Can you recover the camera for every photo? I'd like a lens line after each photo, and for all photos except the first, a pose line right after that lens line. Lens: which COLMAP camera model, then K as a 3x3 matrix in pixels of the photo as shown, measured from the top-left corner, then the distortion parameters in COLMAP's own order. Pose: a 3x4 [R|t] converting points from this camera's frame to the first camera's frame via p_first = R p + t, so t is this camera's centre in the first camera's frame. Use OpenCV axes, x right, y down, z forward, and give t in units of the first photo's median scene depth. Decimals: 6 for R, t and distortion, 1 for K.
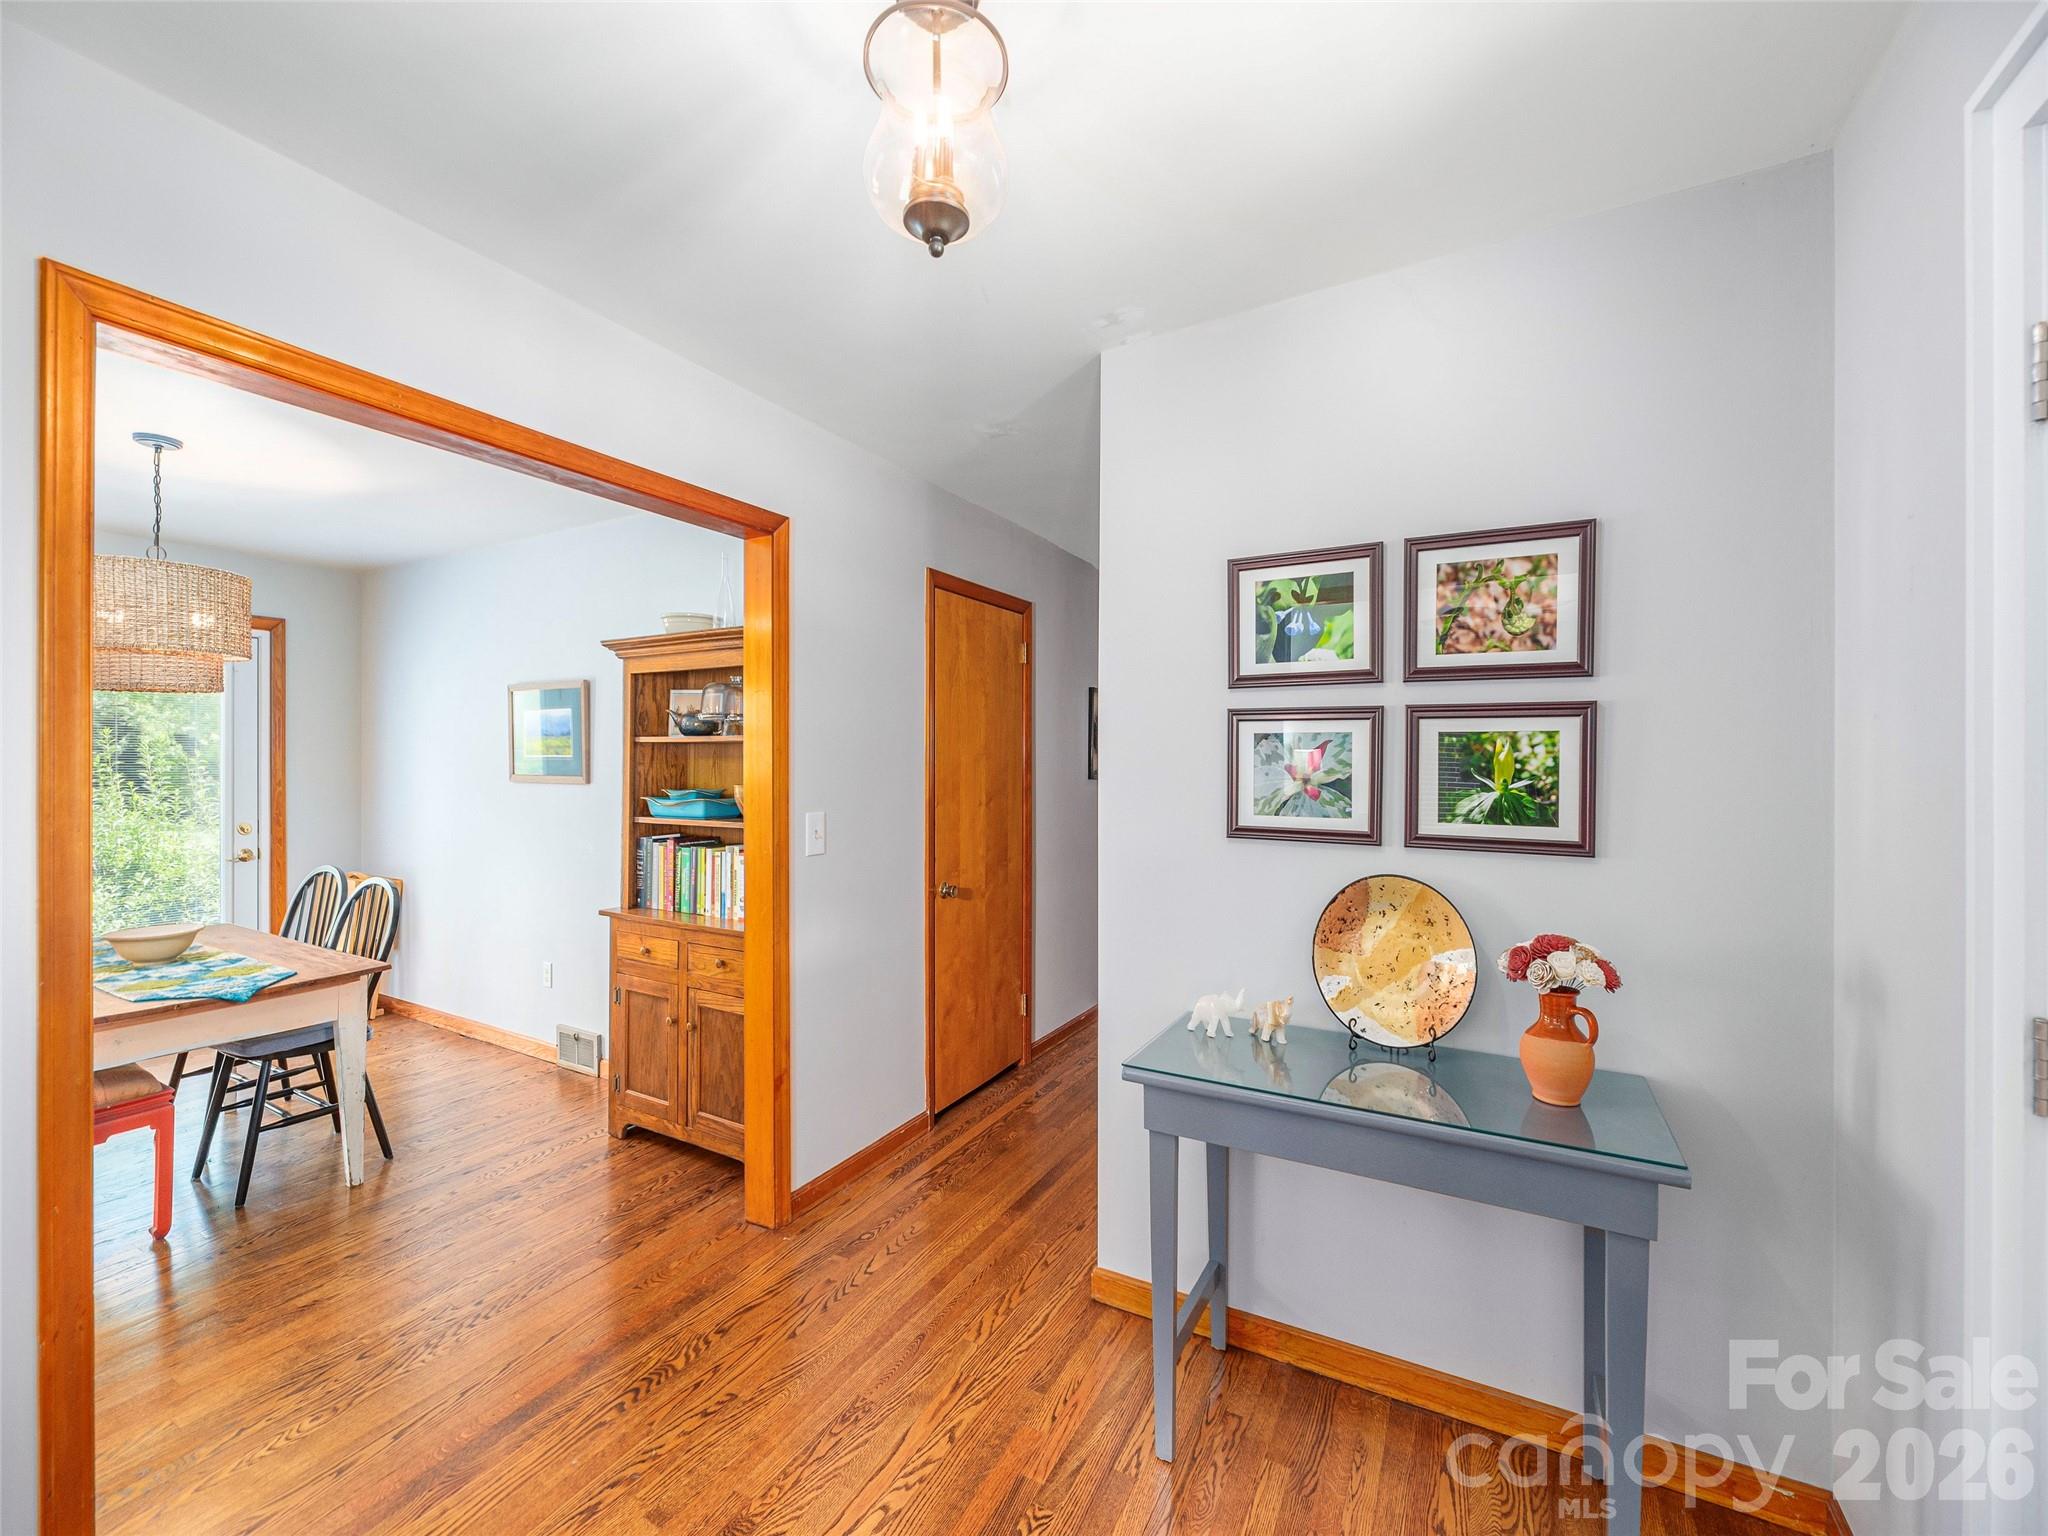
lens RADIAL K [[831.6, 0, 1025.3], [0, 831.6, 765.7], [0, 0, 1]] dist [-0.003529, 0.000243]
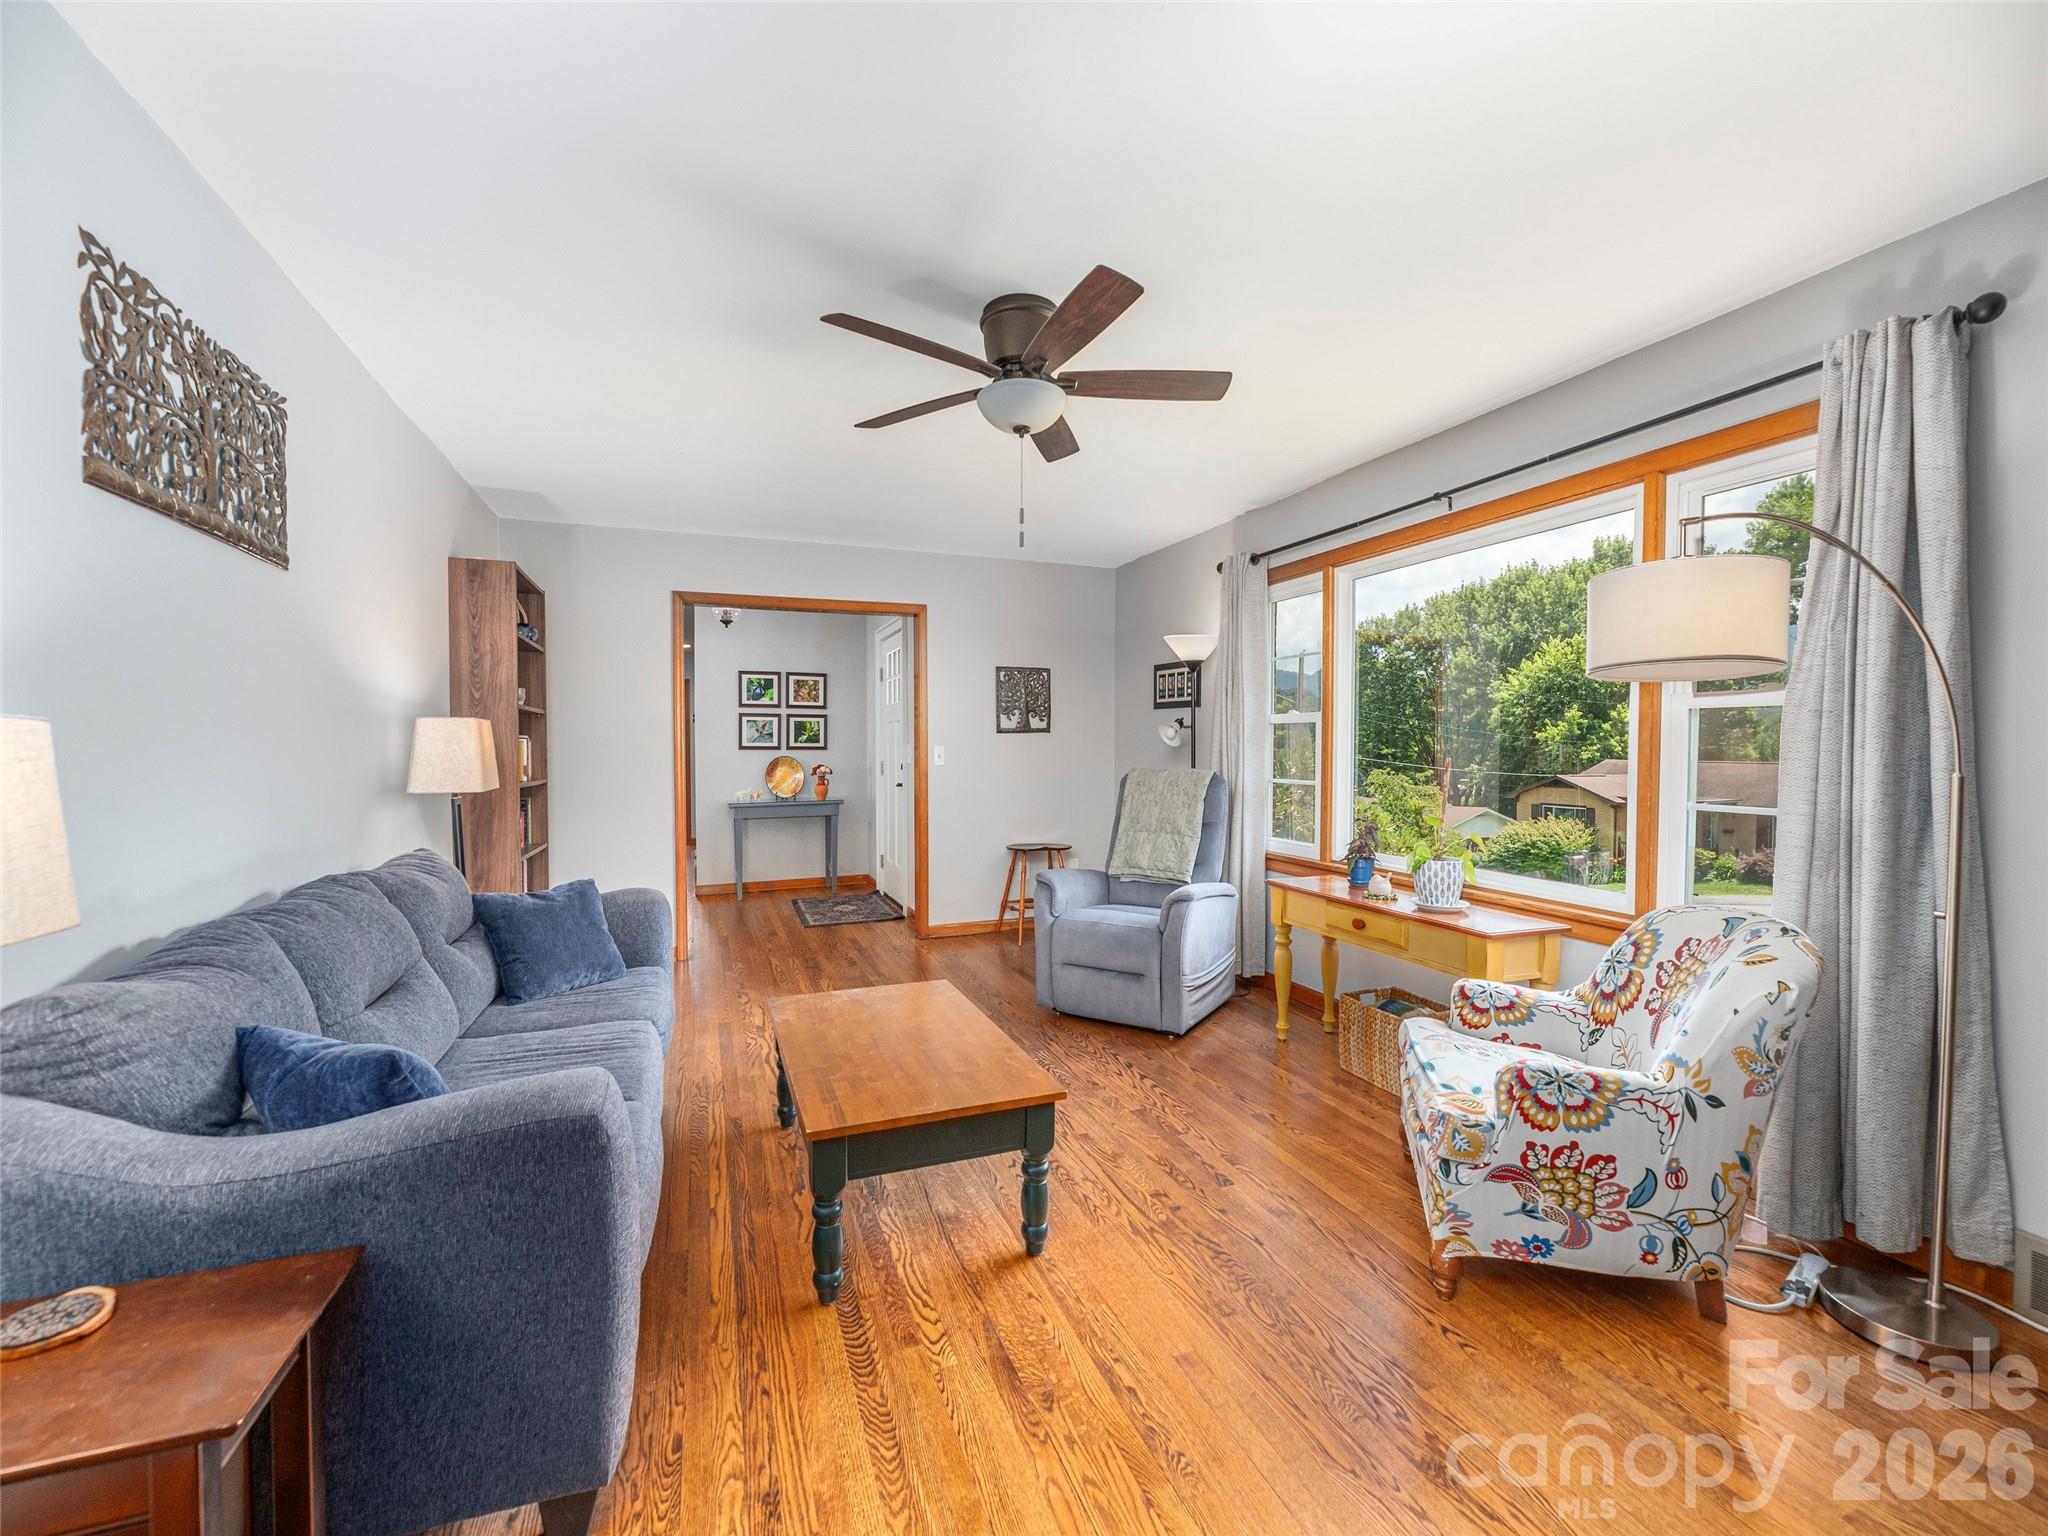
lens RADIAL K [[831.6, 0, 1031.8], [0, 831.6, 761.8], [0, 0, 1]] dist [-0.003529, 0.000243]
pose [[0.646487, -0.017364, 0.762728, -1.831193], [0.000734, 0.999755, 0.022137, 0.069726], [-0.762925, -0.013751, 0.646341, -2.482780]]
